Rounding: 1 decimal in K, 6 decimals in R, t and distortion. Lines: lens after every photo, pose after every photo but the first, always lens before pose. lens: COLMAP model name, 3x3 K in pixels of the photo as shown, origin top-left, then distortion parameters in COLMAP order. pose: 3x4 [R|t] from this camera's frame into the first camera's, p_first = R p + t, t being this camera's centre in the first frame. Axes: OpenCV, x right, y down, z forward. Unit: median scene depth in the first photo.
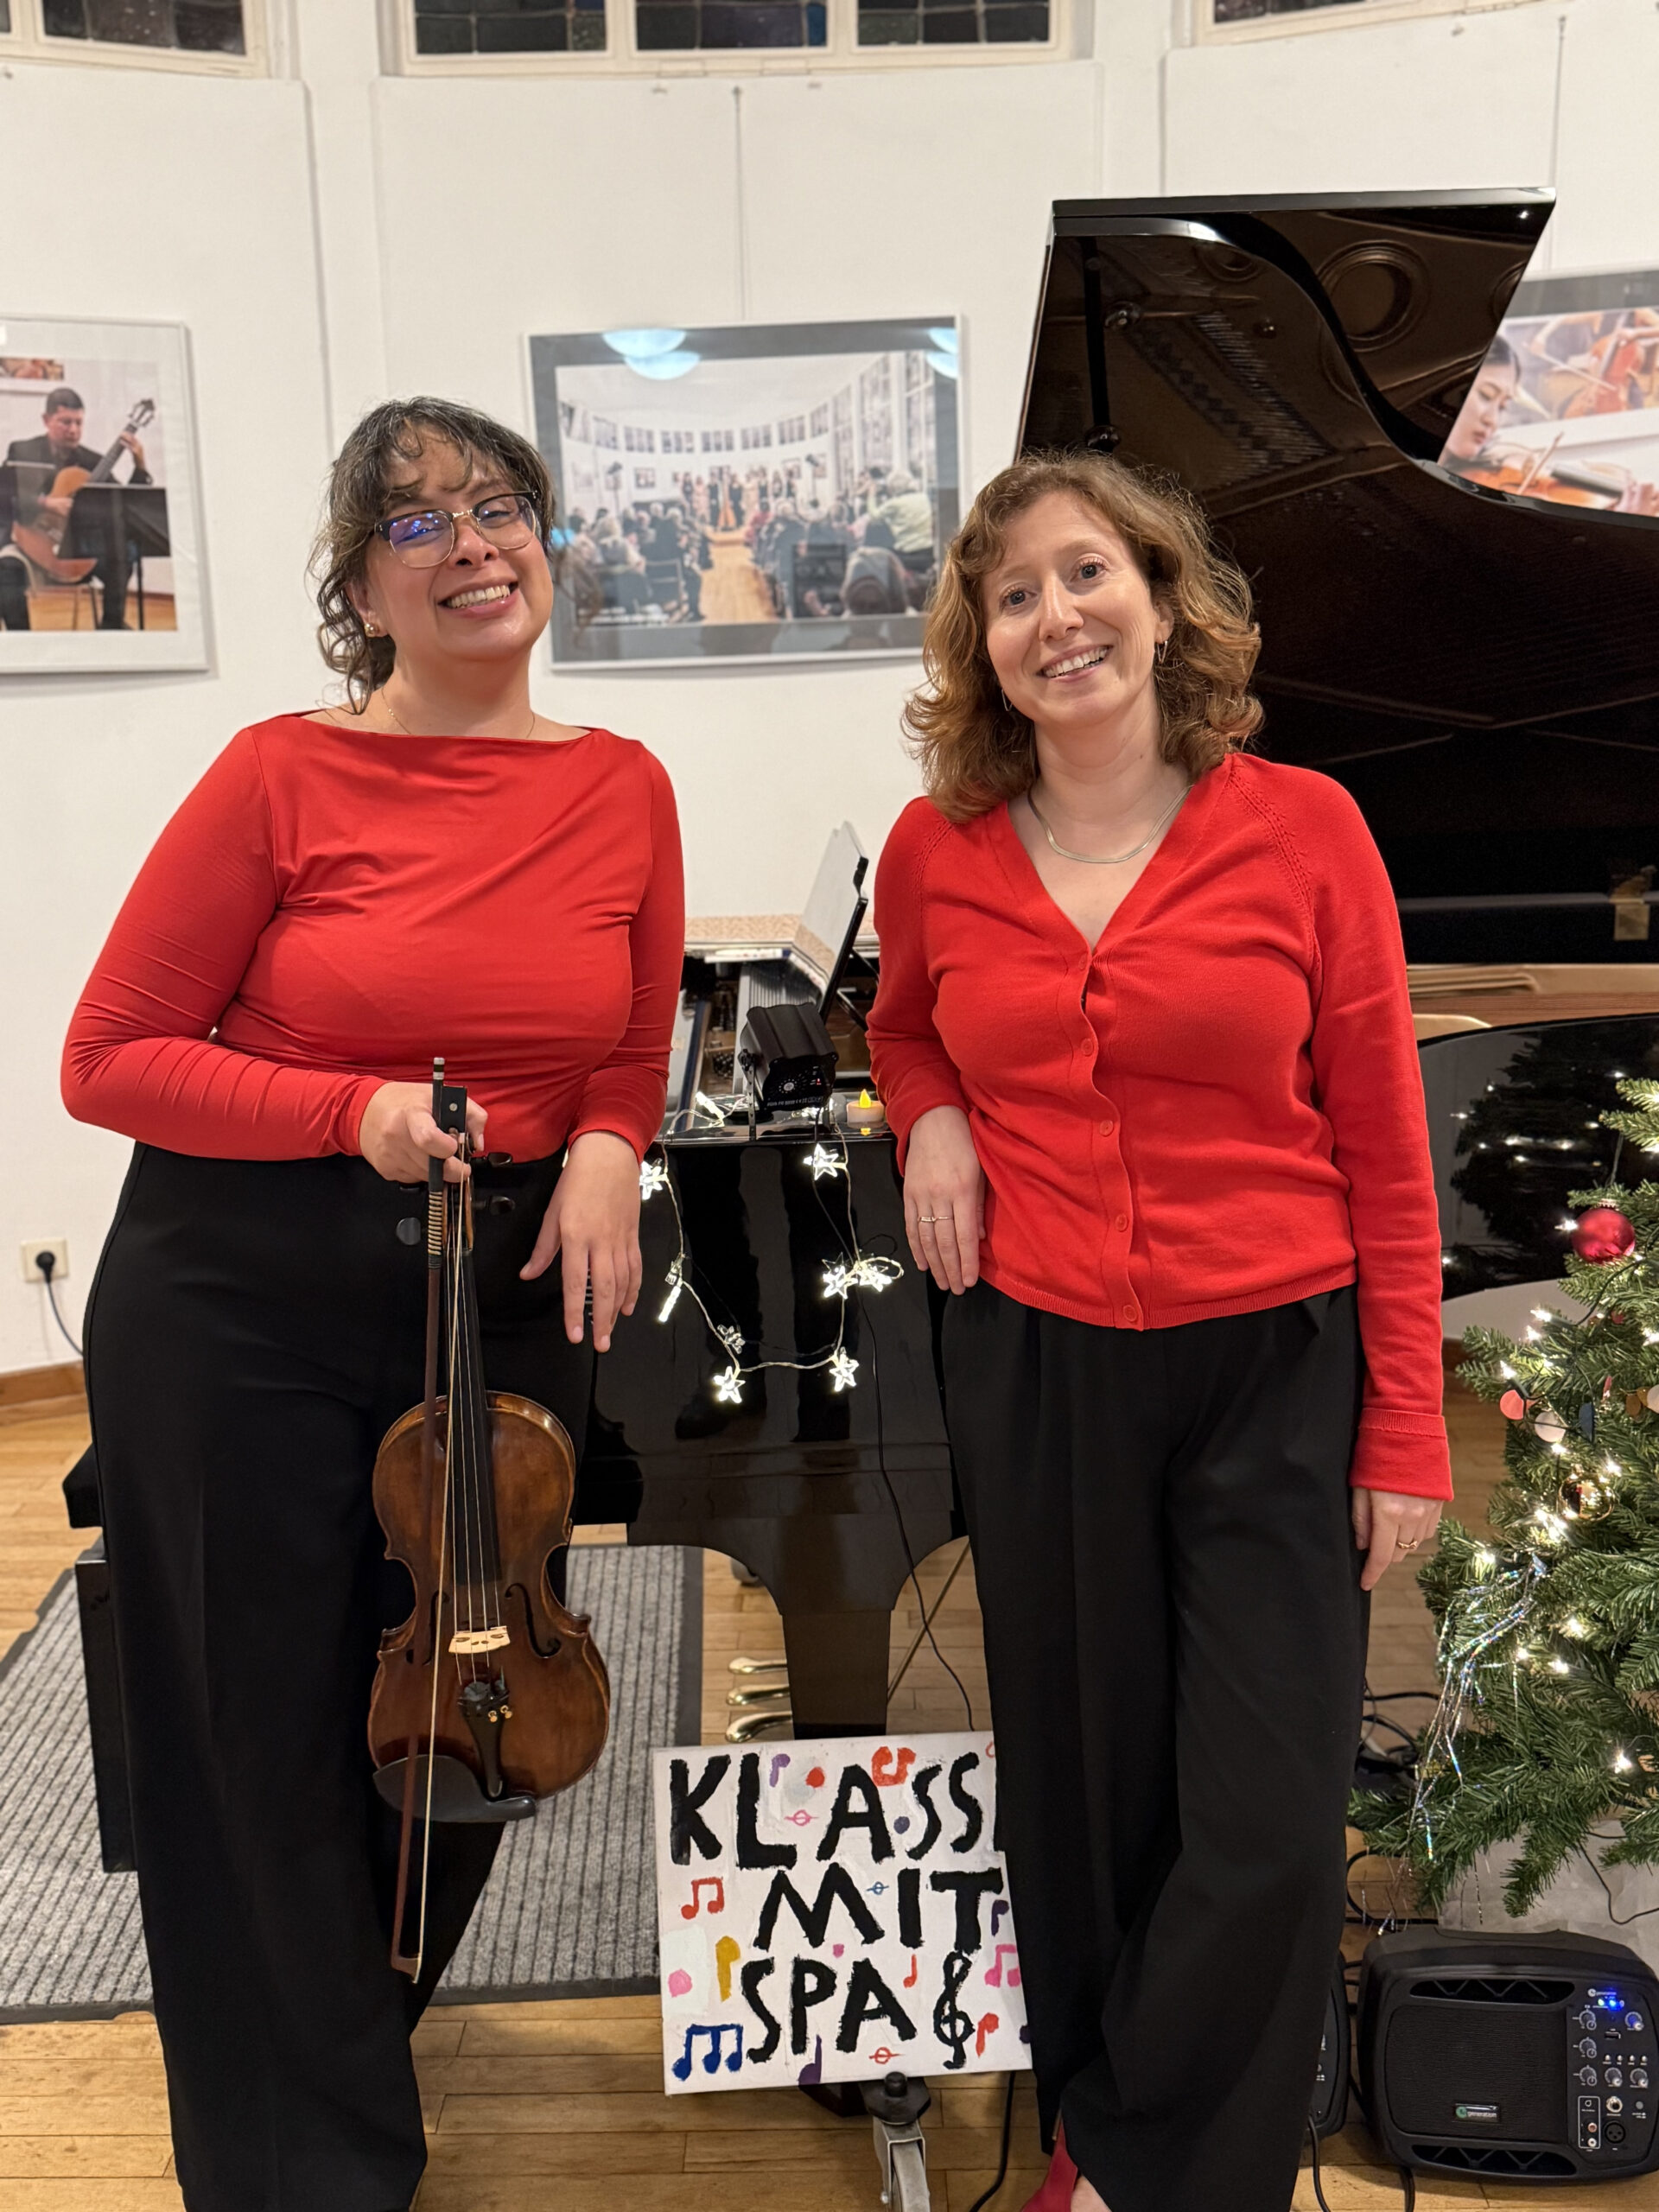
lens RADIAL K [[2228.5, 0, 804.3], [0, 2228.5, 1109.9], [0, 0, 1]] dist [0.213648, -0.503945]
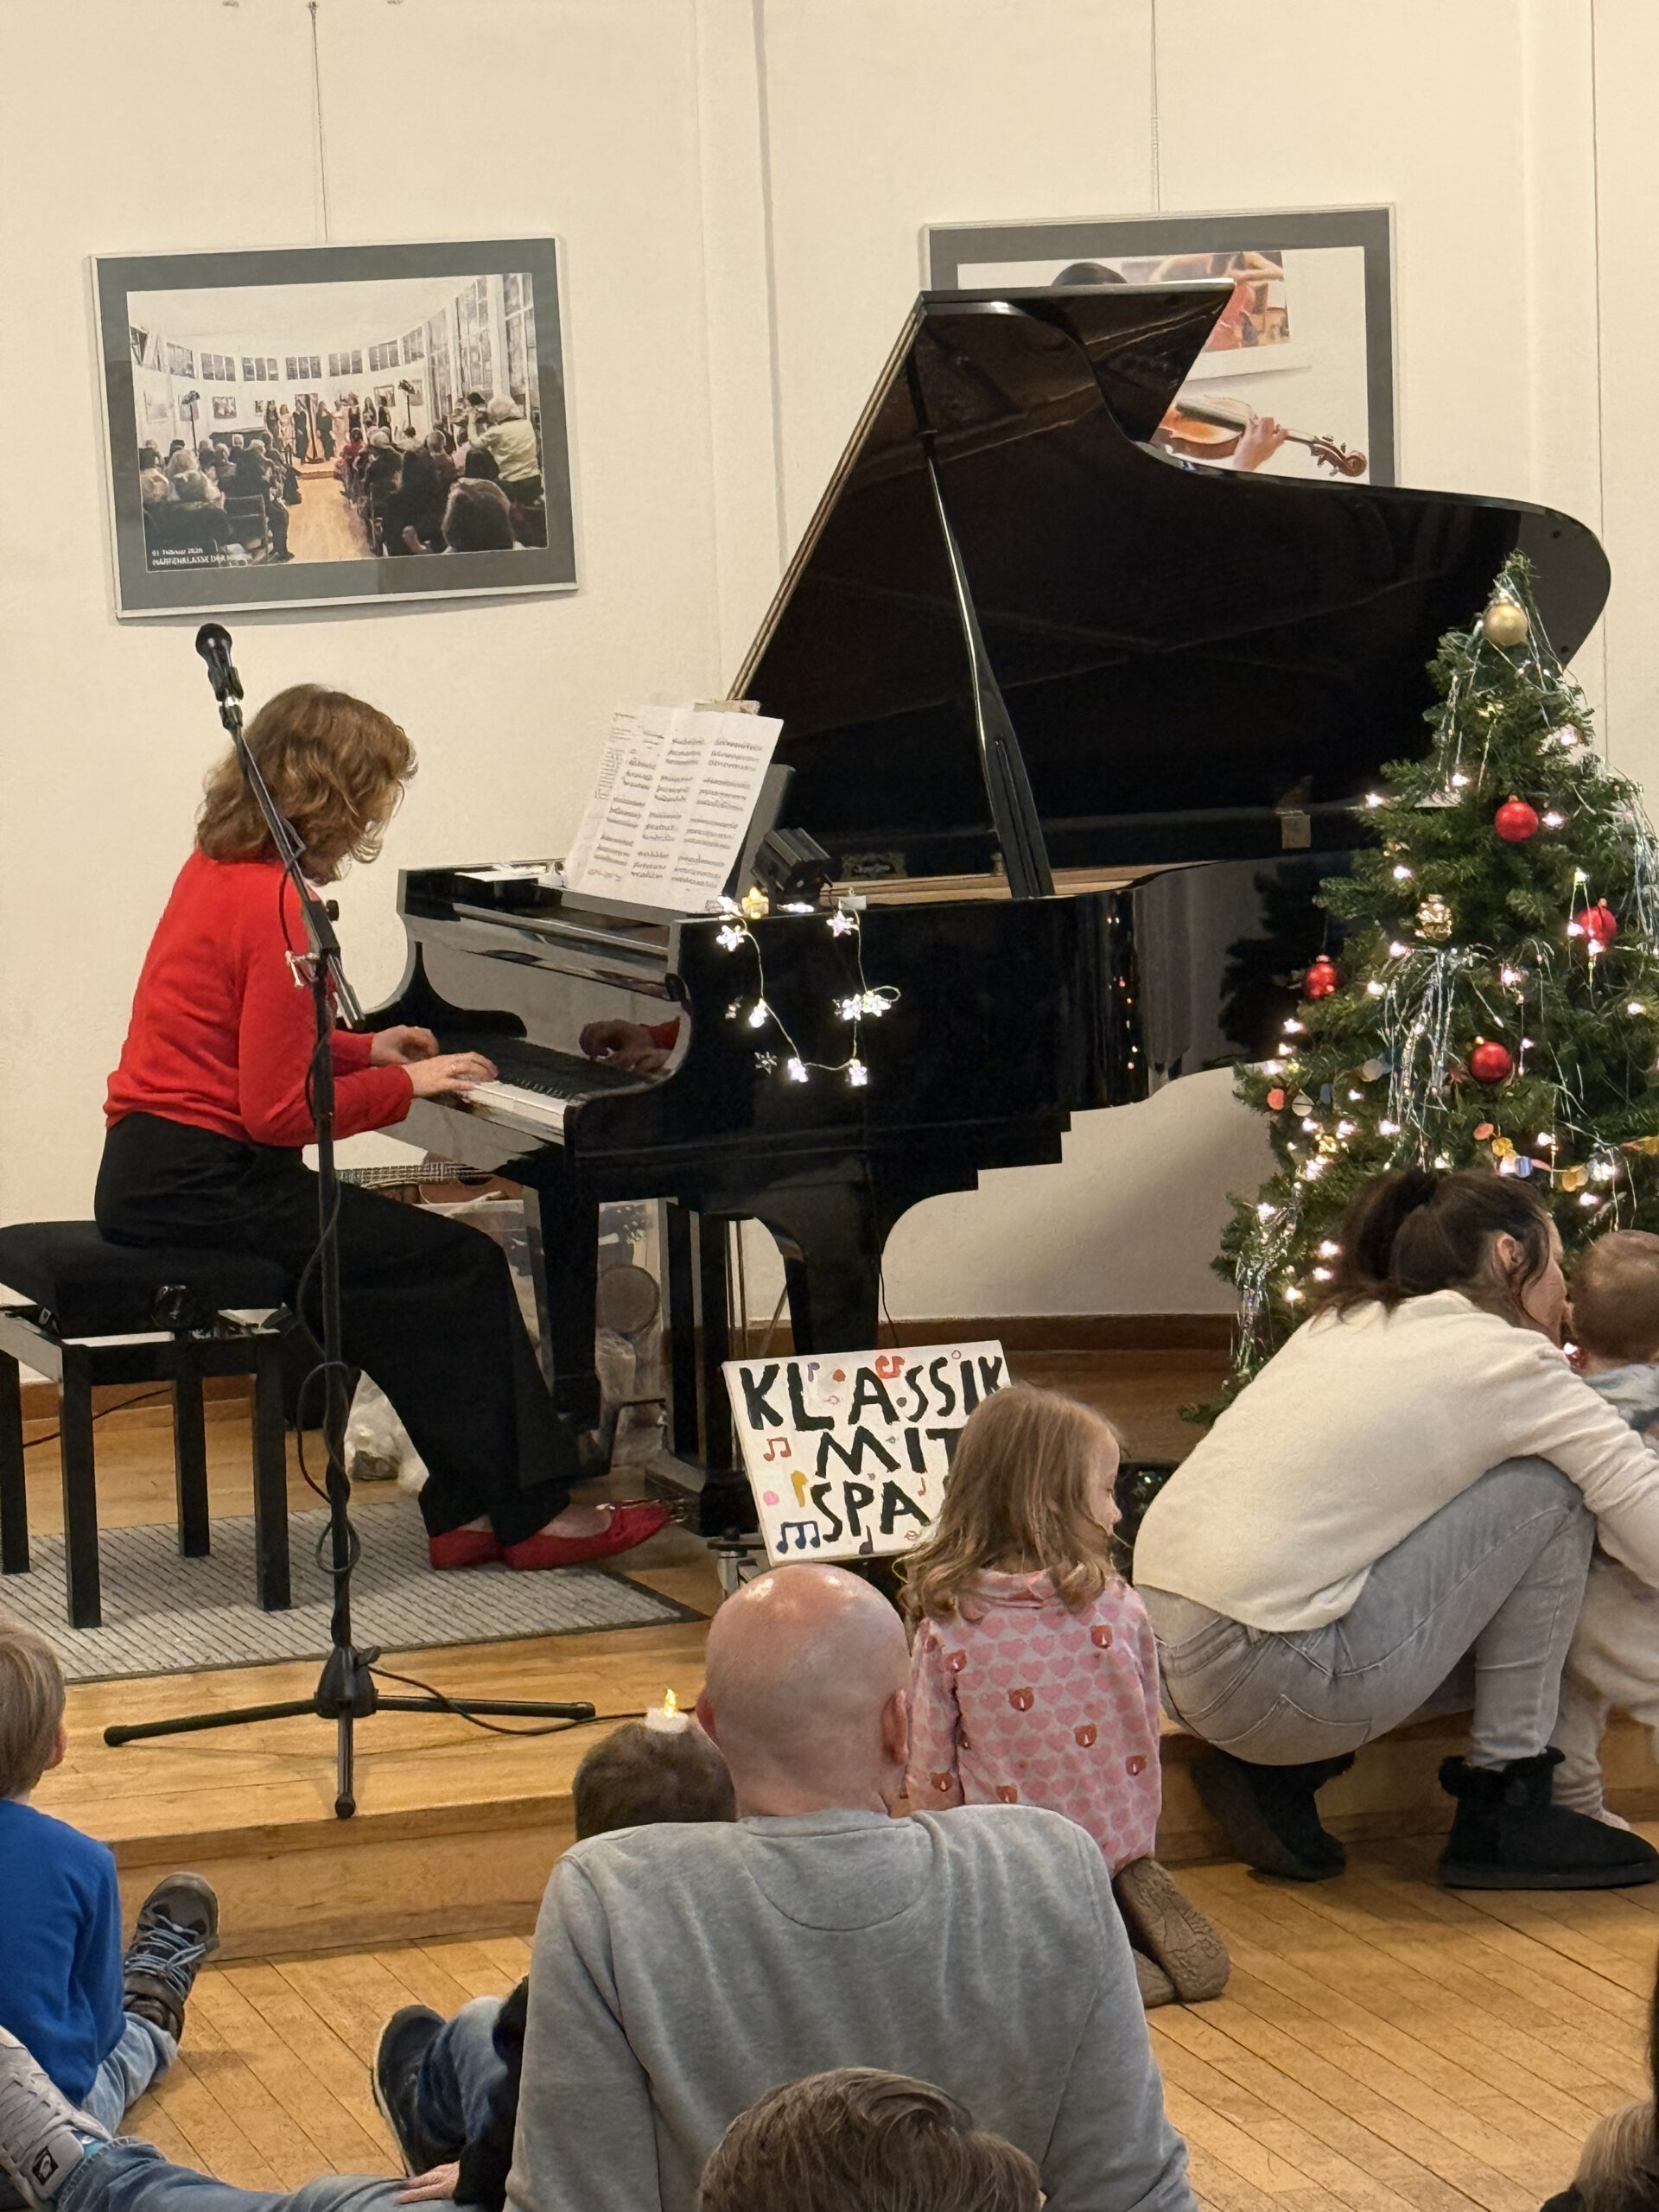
lens RADIAL K [[6011.1, 0, 829.5], [0, 6011.1, 1106.0], [0, 0, 1]] dist [0.065691, 0.233693]
pose [[0.955145, -0.044499, 0.292777, -0.570759], [0.078513, 0.991319, -0.105466, 0.275360], [-0.285542, 0.123722, 0.950347, -1.349505]]
